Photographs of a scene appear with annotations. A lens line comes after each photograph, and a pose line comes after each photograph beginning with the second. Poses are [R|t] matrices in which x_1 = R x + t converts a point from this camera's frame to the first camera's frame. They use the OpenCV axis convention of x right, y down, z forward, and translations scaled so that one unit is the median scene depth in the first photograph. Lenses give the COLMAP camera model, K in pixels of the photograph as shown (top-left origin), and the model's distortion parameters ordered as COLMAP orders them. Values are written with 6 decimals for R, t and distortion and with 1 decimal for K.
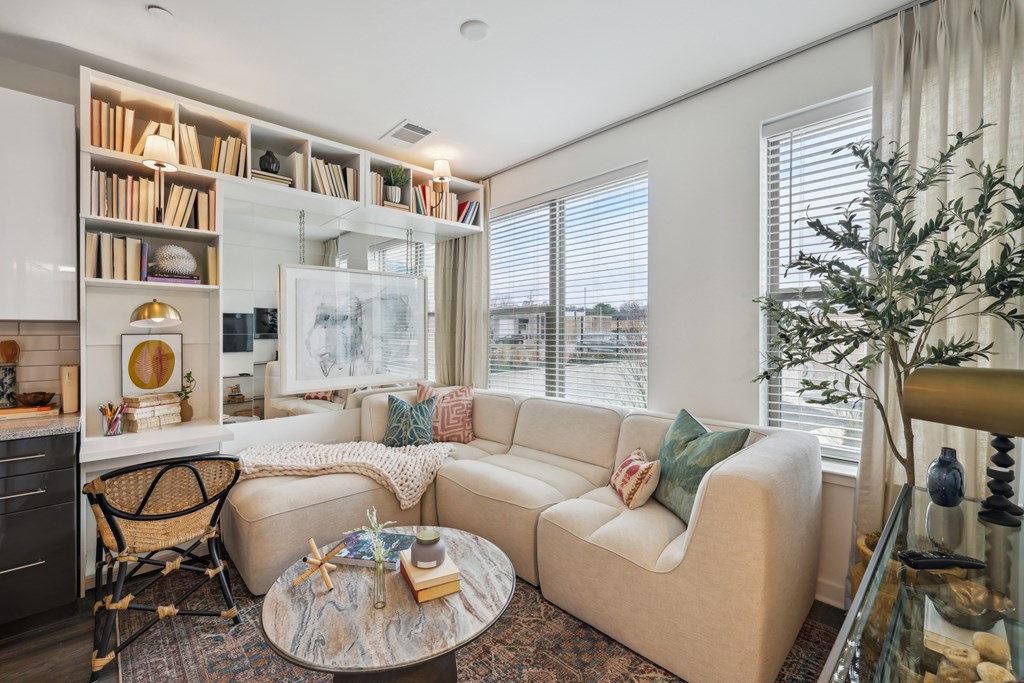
lens RADIAL K [[436.9, 0, 504.0], [0, 436.9, 333.1], [0, 0, 1]] dist [-0.000170, -0.000426]
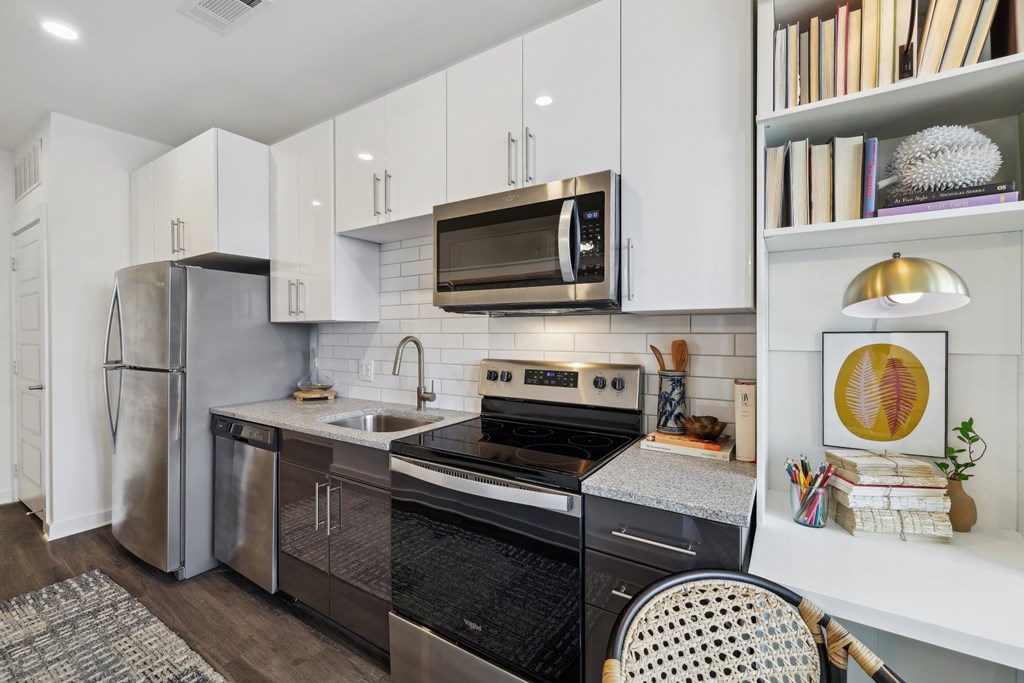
lens RADIAL K [[436.9, 0, 504.5], [0, 436.9, 333.6], [0, 0, 1]] dist [-0.000170, -0.000426]
pose [[0.235129, 0.003249, -0.971959, -0.466291], [-0.002546, 0.999993, 0.002727, 0.004065], [0.971961, 0.001833, 0.235136, 0.514273]]
